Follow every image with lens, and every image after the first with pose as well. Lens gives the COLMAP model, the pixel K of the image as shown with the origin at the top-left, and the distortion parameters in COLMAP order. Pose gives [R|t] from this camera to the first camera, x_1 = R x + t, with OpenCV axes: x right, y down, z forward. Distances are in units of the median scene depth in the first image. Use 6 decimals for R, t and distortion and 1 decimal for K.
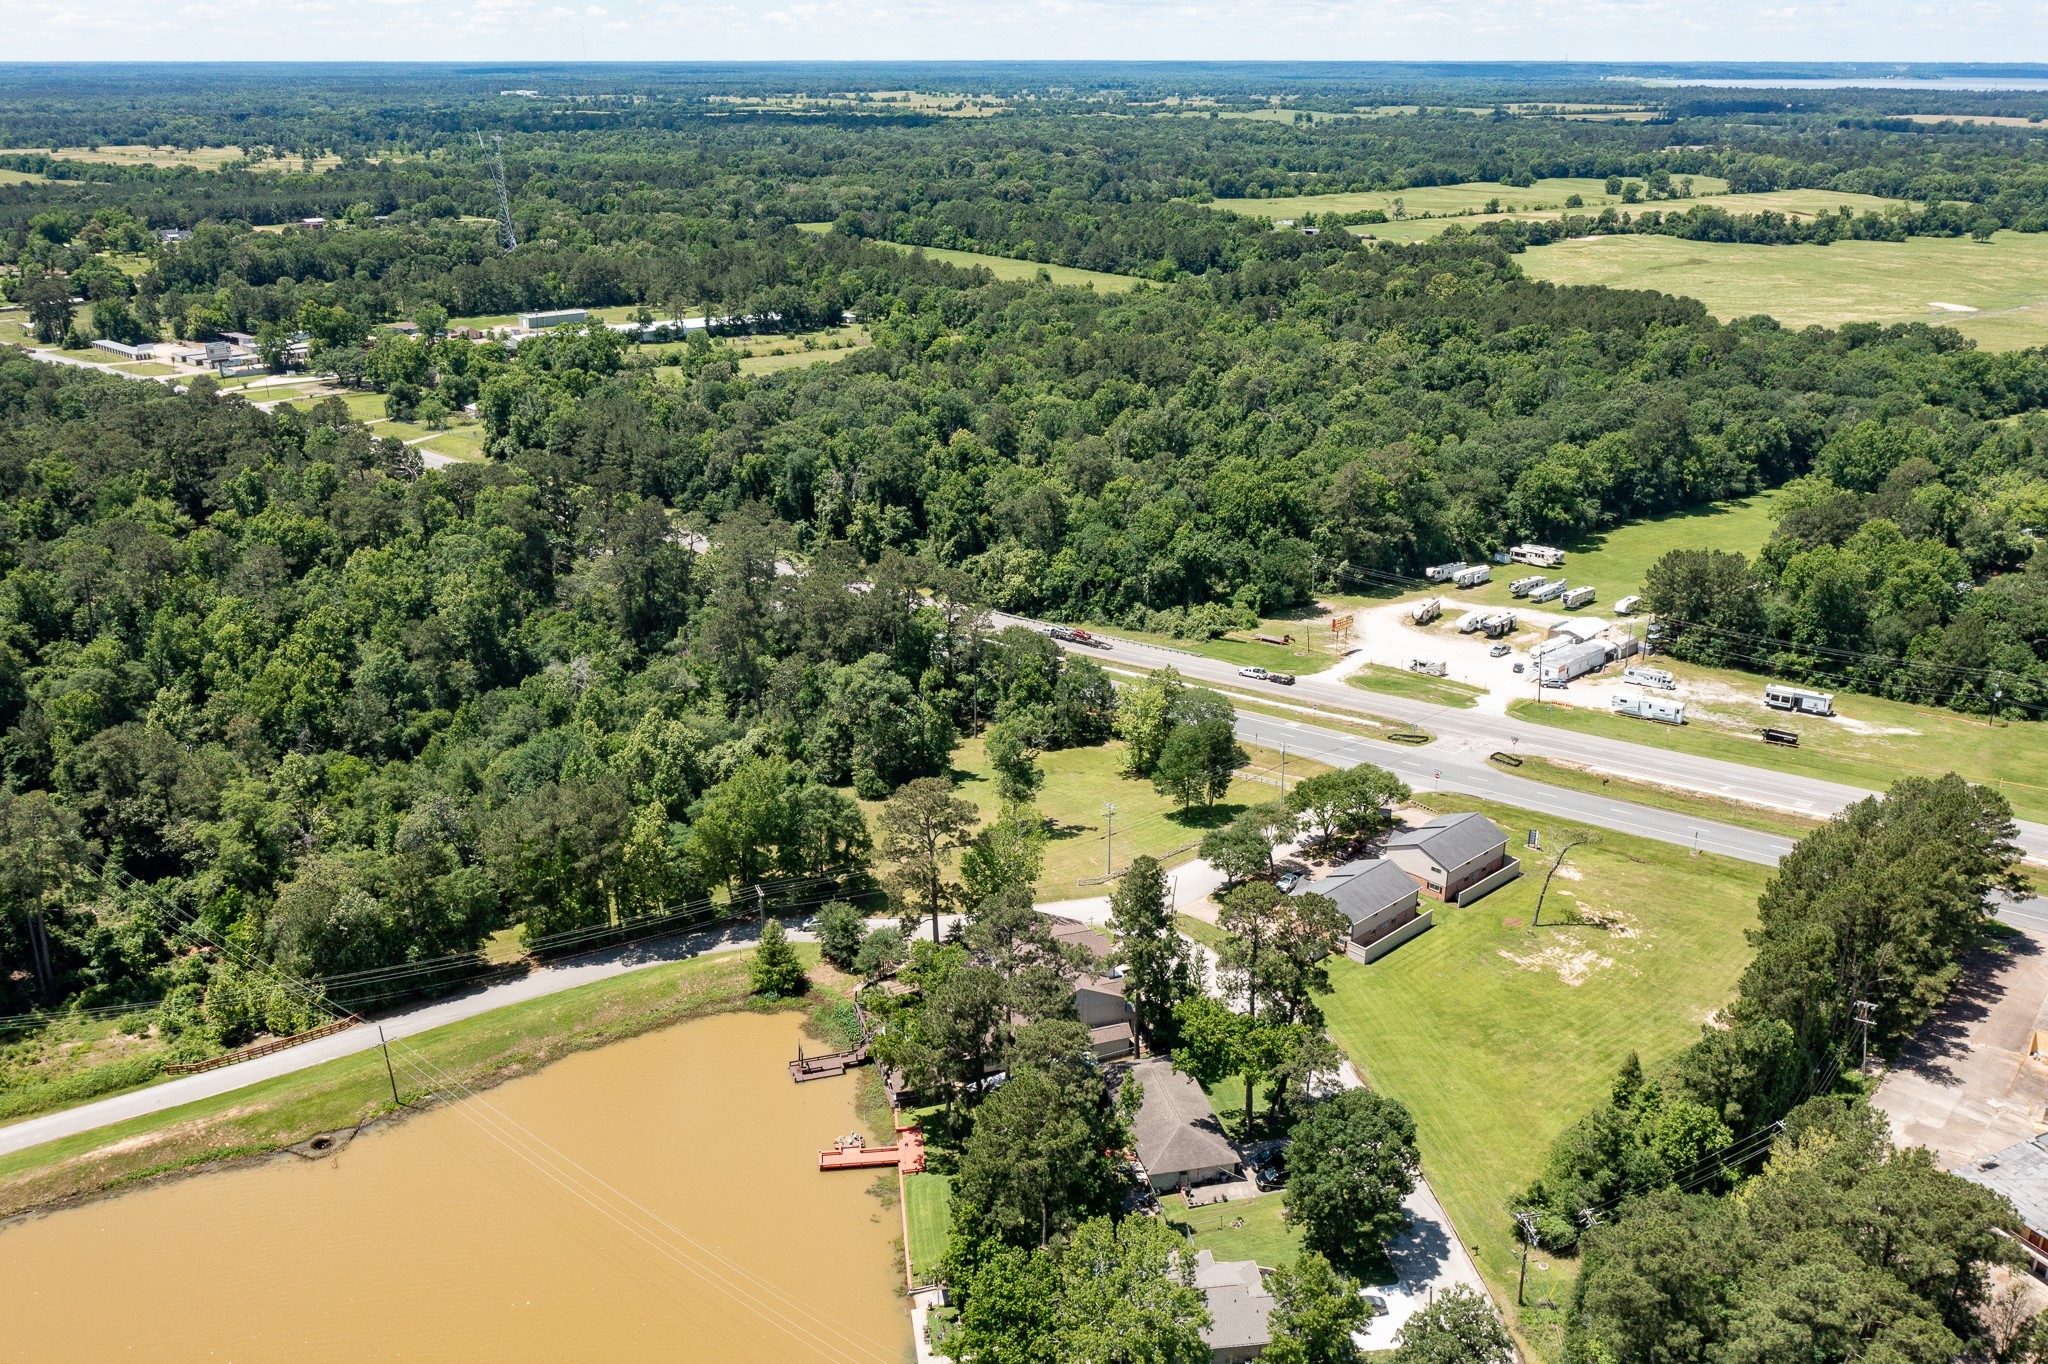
lens RADIAL K [[1689.8, 0, 1024.0], [0, 1689.8, 682.0], [0, 0, 1]] dist [-0.010451, 0.003223]
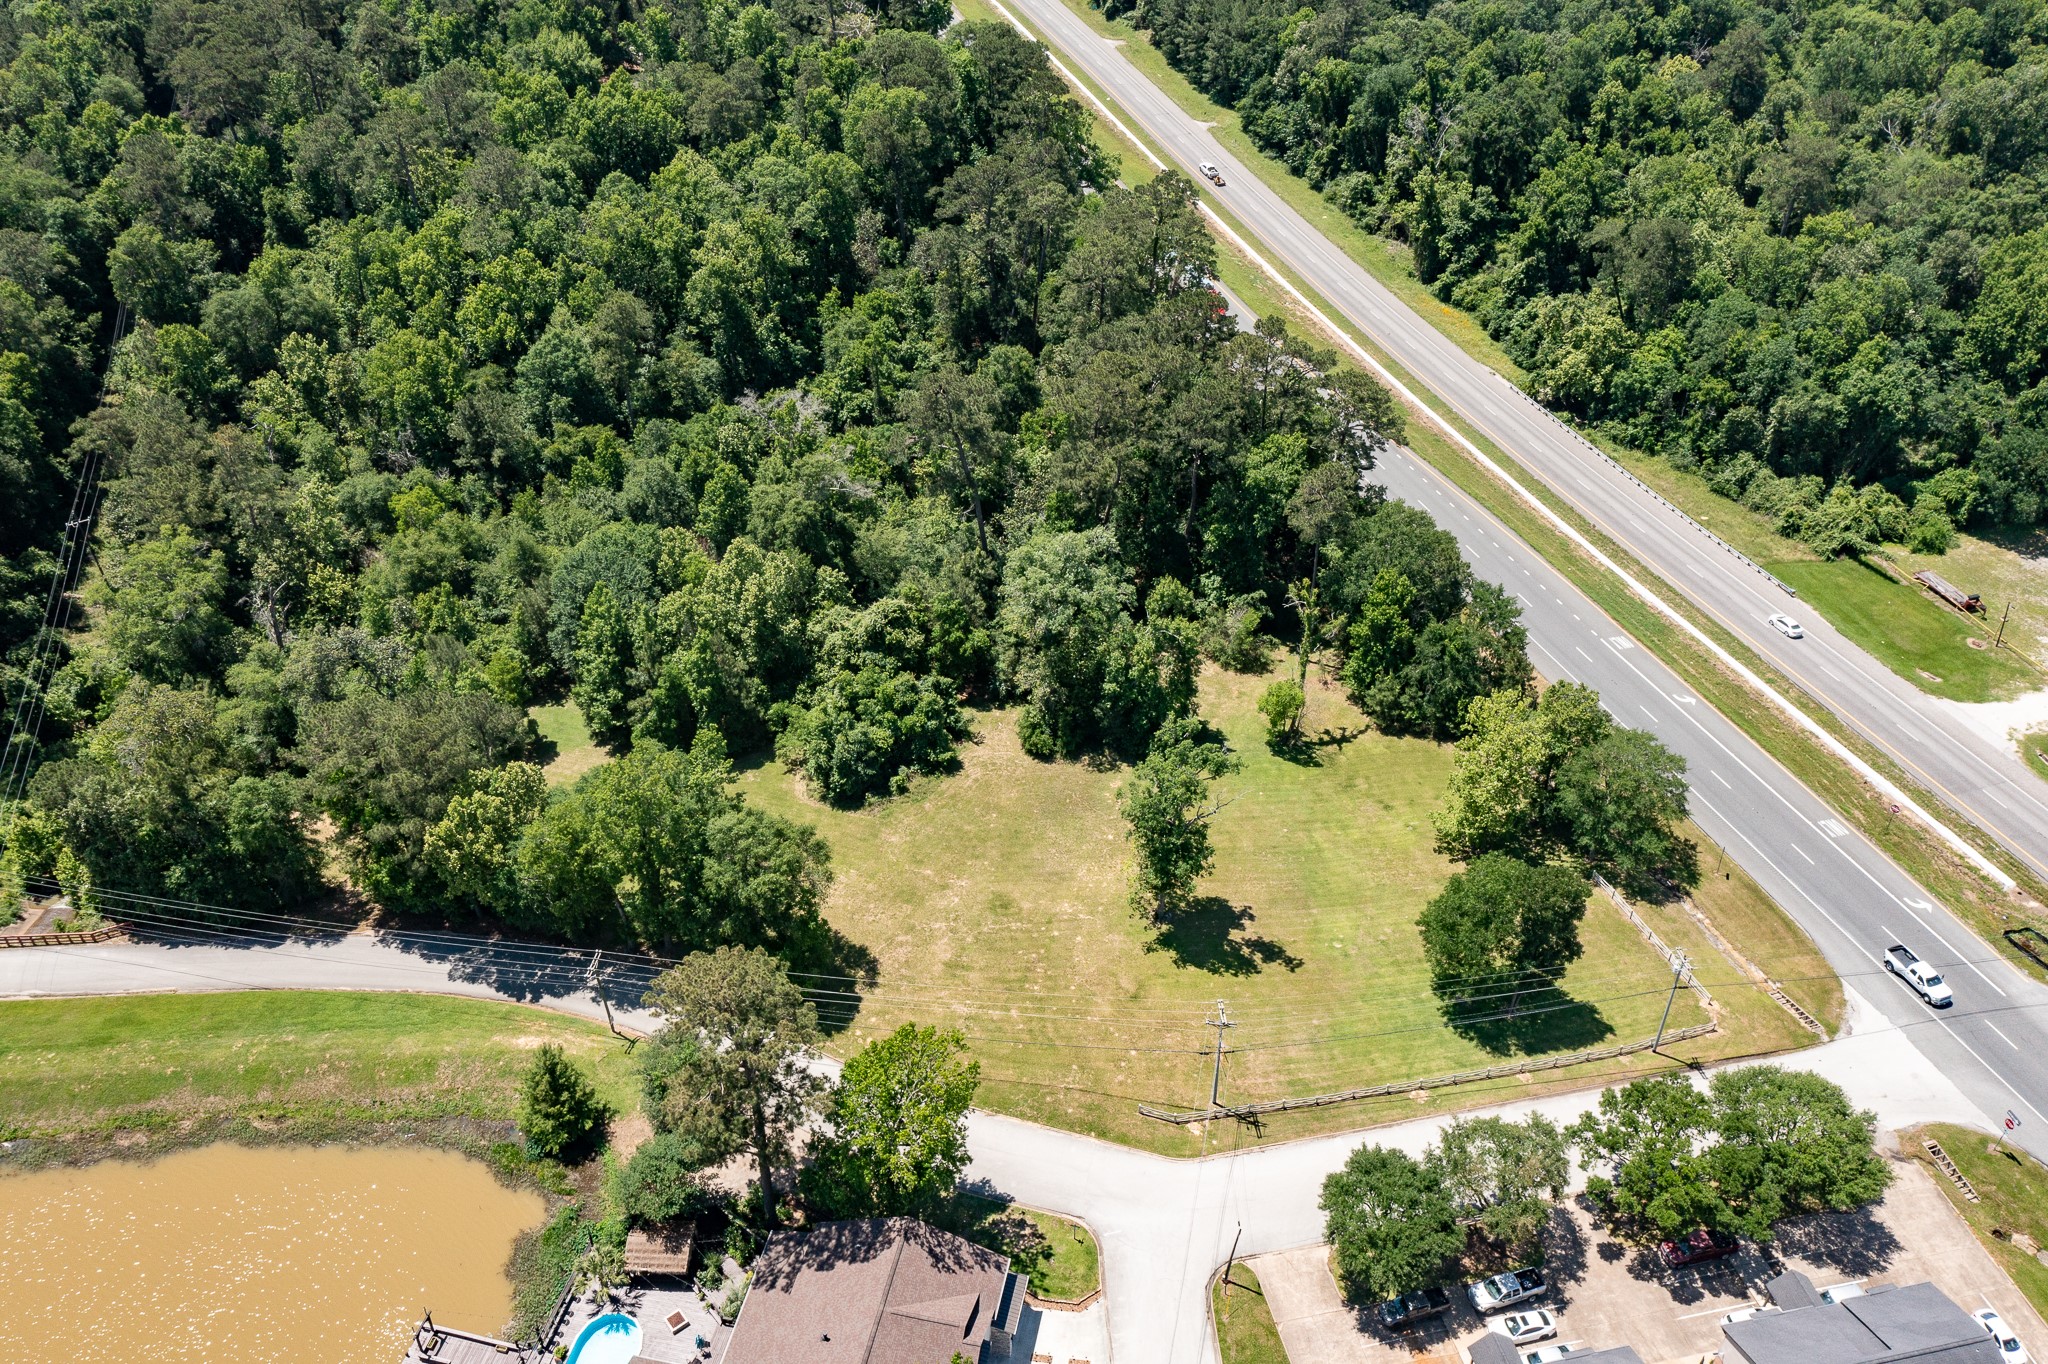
lens RADIAL K [[1640.7, 0, 1024.0], [0, 1640.7, 682.0], [0, 0, 1]] dist [-0.010862, 0.007121]
pose [[0.847714, 0.312292, -0.428783, 0.123625], [-0.170294, 0.925765, 0.337580, -0.123242], [0.502375, -0.213152, 0.837965, 0.369696]]
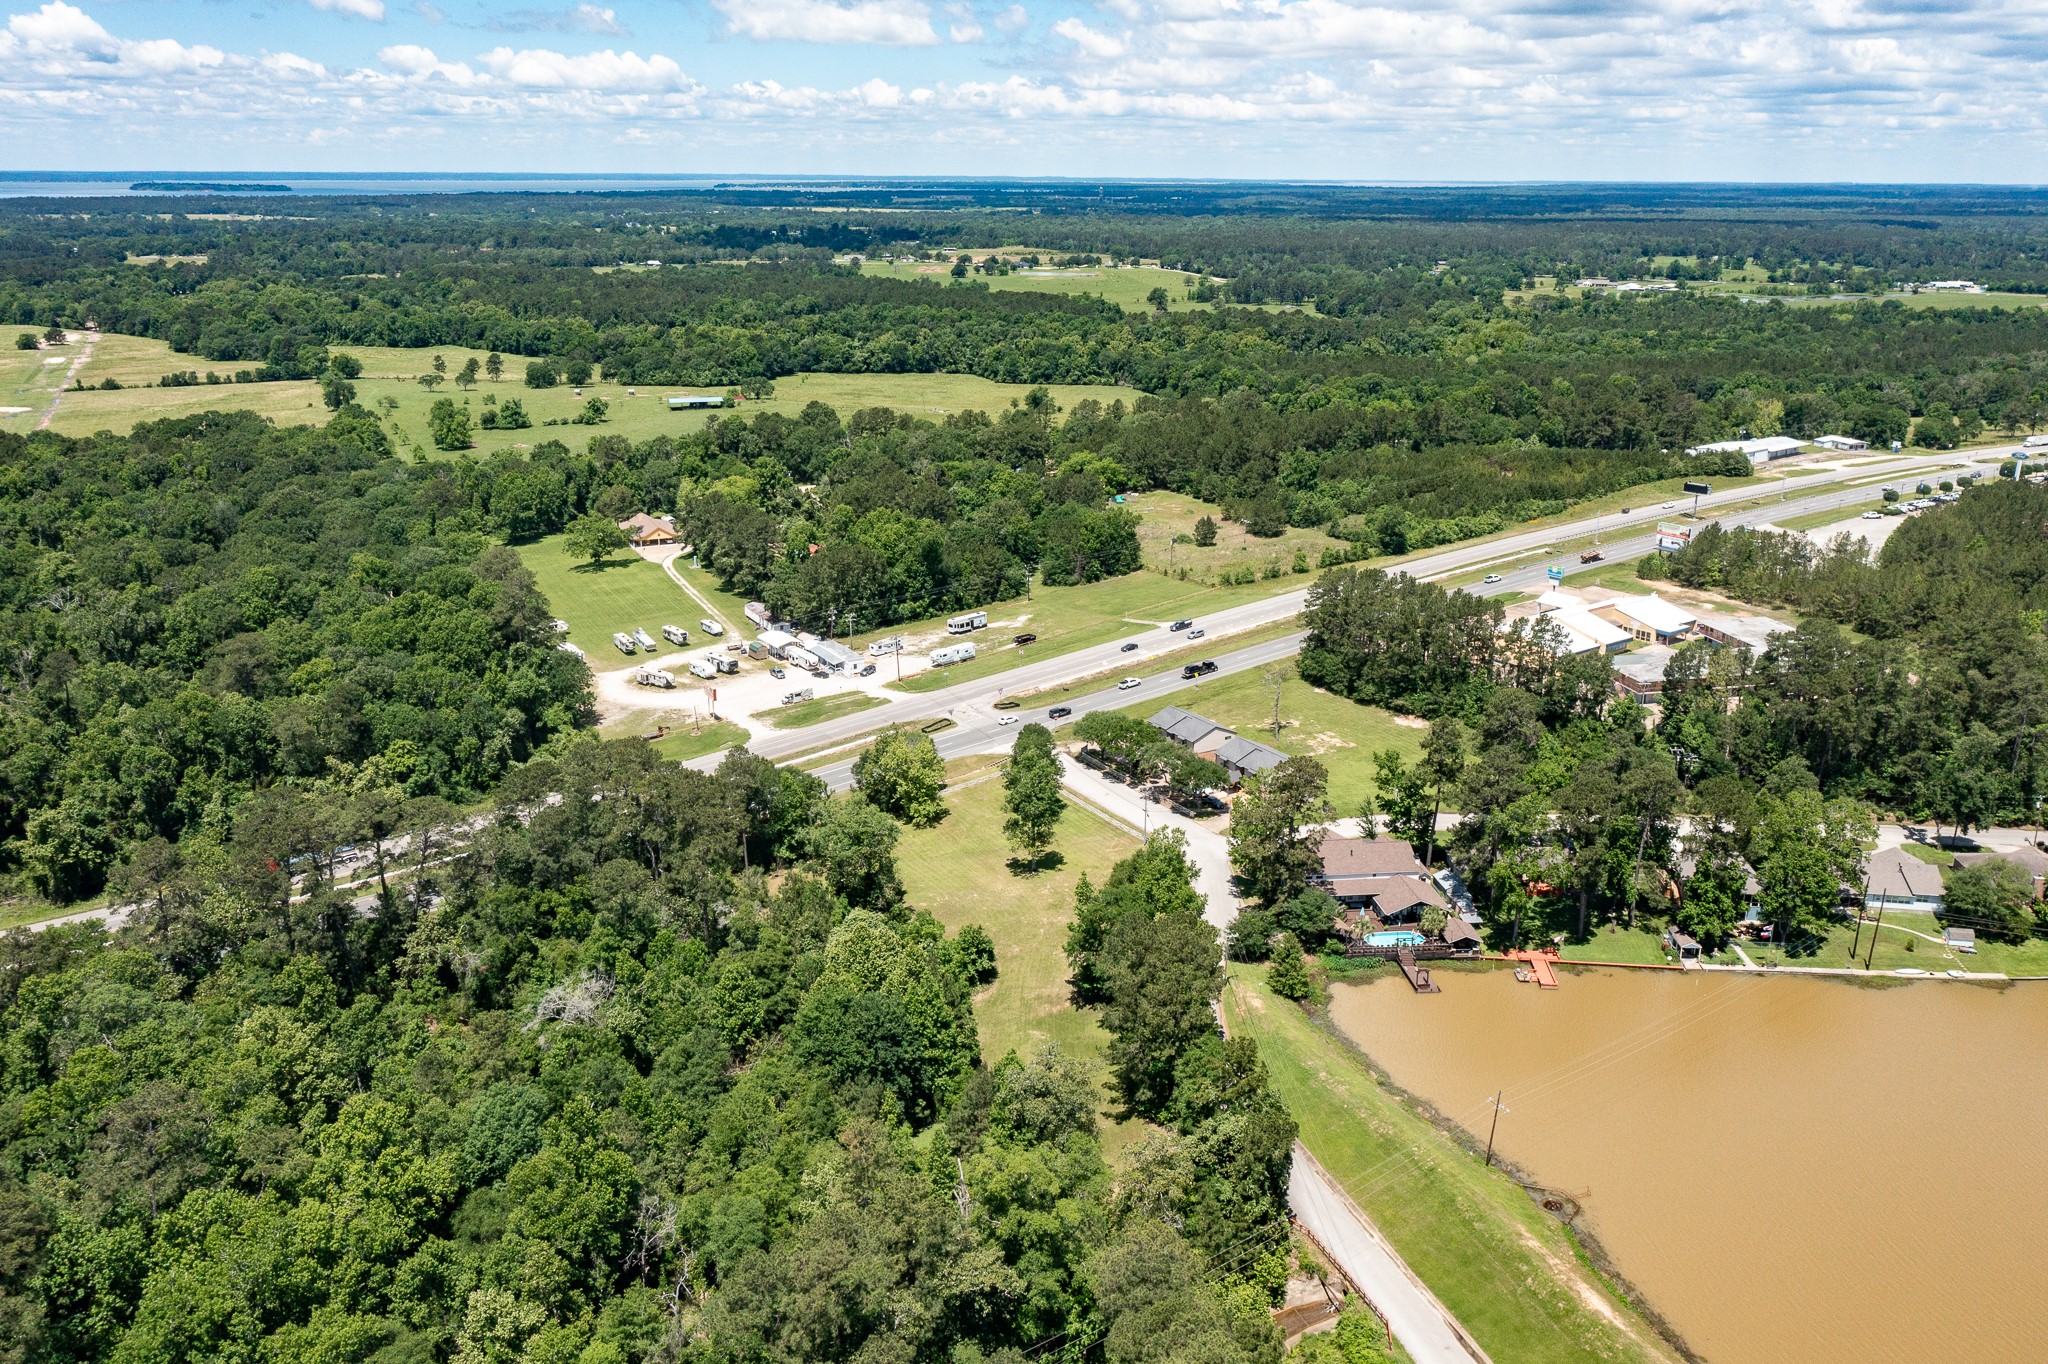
lens RADIAL K [[1689.1, 0, 1034.7], [0, 1689.1, 645.4], [0, 0, 1]] dist [-0.009739, 0.010192]
pose [[0.207517, -0.264465, 0.941804, -0.705710], [0.334773, 0.923829, 0.185654, -0.176951], [-0.919165, 0.276764, 0.280246, 0.469414]]
